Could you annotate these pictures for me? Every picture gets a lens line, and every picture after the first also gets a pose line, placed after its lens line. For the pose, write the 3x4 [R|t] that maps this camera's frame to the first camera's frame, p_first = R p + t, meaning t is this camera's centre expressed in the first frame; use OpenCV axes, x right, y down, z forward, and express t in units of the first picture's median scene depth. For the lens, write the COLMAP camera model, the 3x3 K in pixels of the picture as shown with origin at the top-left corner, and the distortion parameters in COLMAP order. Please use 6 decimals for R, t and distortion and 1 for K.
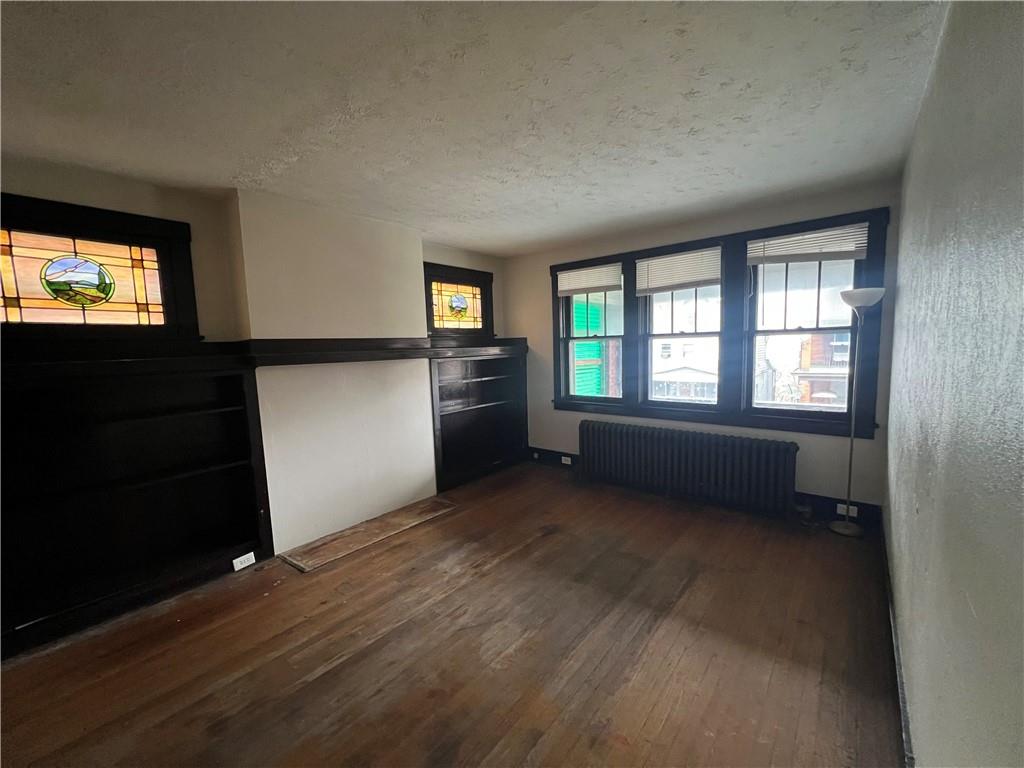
lens RADIAL K [[413.6, 0, 516.7], [0, 413.6, 385.6], [0, 0, 1]] dist [0.001940, -0.000644]
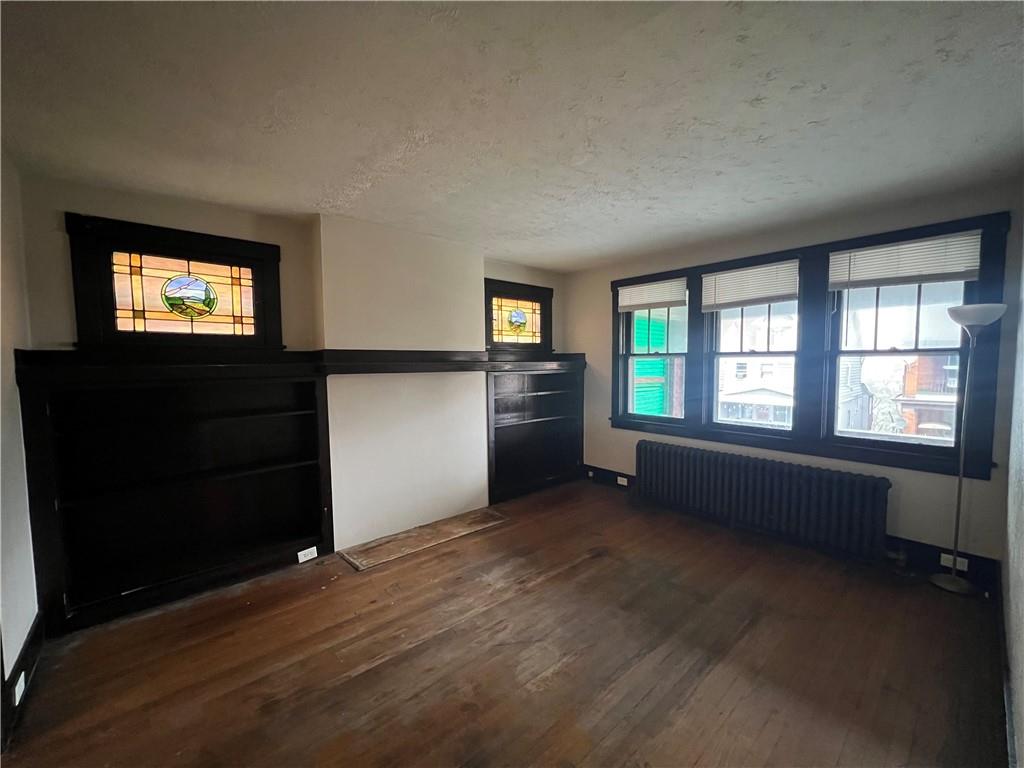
lens RADIAL K [[413.6, 0, 515.6], [0, 413.6, 385.5], [0, 0, 1]] dist [0.001940, -0.000644]
pose [[0.987388, 0.032882, -0.154869, 0.028392], [-0.038432, 0.998717, -0.032977, -0.000206], [0.153586, 0.038513, 0.987385, 0.002399]]
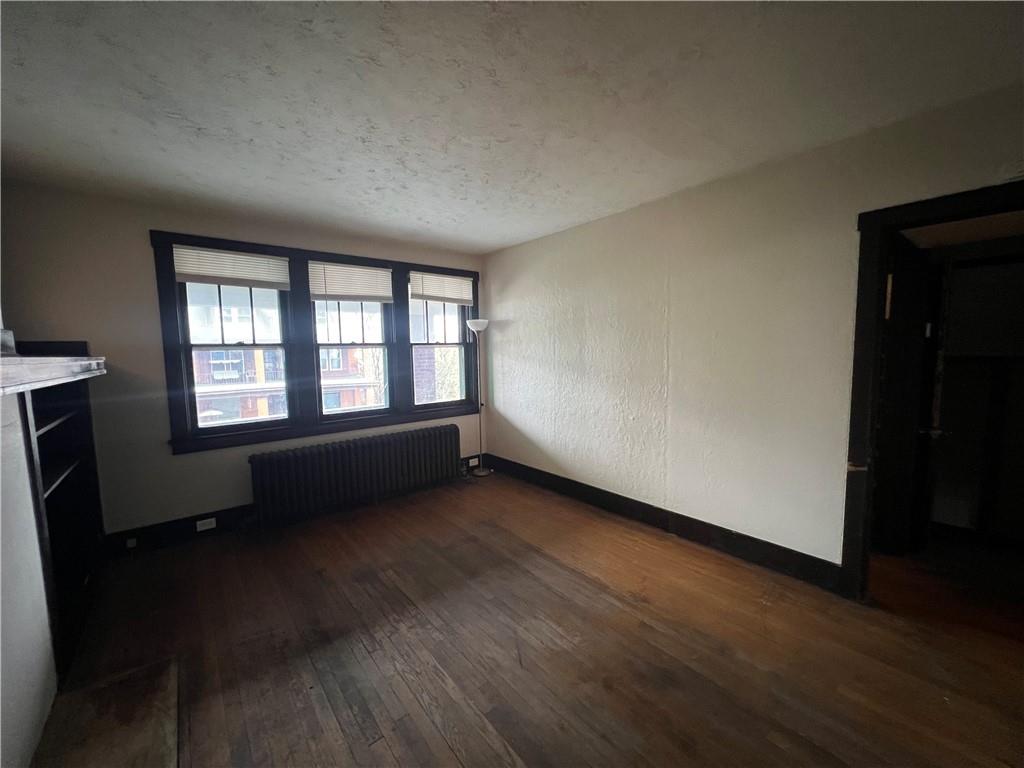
lens RADIAL K [[413.6, 0, 511.4], [0, 413.6, 387.6], [0, 0, 1]] dist [0.001940, -0.000644]
pose [[0.184918, -0.066101, 0.980528, -0.767232], [0.106777, 0.993180, 0.046817, -0.036068], [-0.976936, 0.096040, 0.190715, 0.622598]]
